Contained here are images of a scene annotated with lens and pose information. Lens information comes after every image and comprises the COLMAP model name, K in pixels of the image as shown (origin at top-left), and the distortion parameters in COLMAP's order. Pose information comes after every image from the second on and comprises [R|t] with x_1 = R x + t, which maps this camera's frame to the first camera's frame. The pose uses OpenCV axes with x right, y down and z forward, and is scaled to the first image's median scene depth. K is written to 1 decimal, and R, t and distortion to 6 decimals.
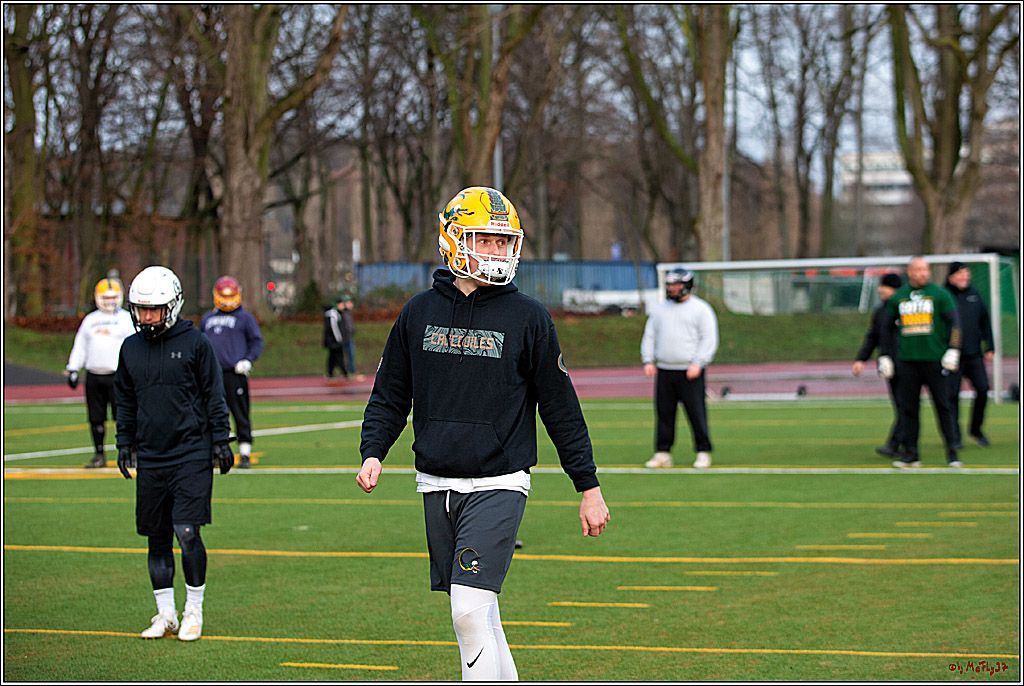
lens RADIAL K [[2666.8, 0, 512.0], [0, 2666.8, 343.0], [0, 0, 1]] dist [0.021944, 0.104517]
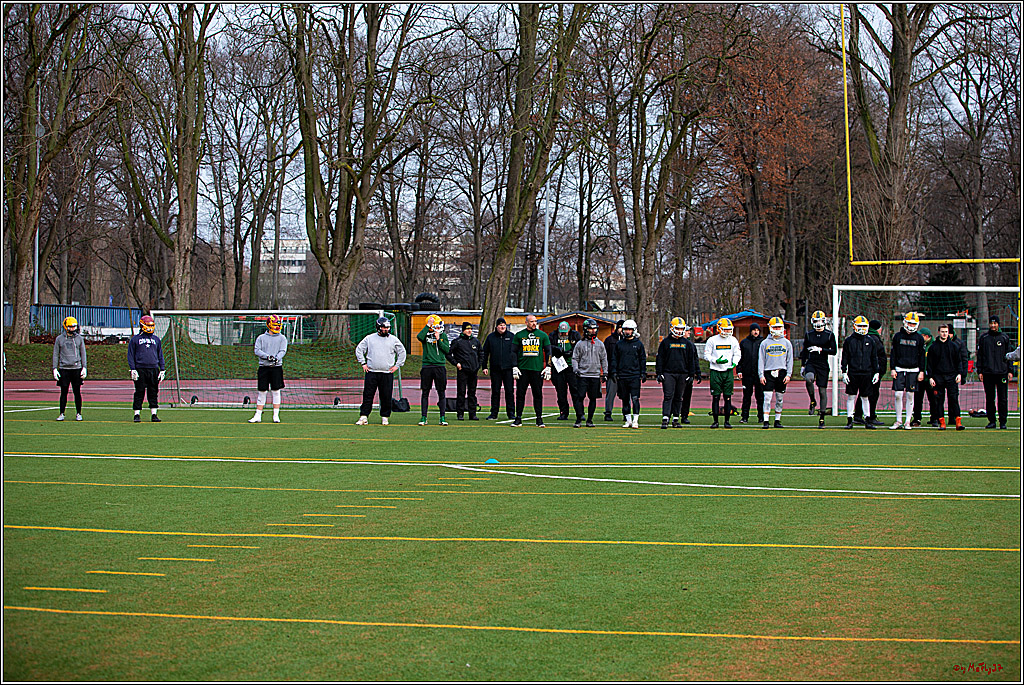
lens RADIAL K [[2637.3, 0, 512.0], [0, 2637.3, 342.5], [0, 0, 1]] dist [-0.297967, -0.235085]
pose [[0.987849, 0.025477, 0.153316, 0.034276], [-0.022844, 0.999560, -0.018911, 0.011203], [-0.153730, 0.015179, 0.987996, -0.460075]]
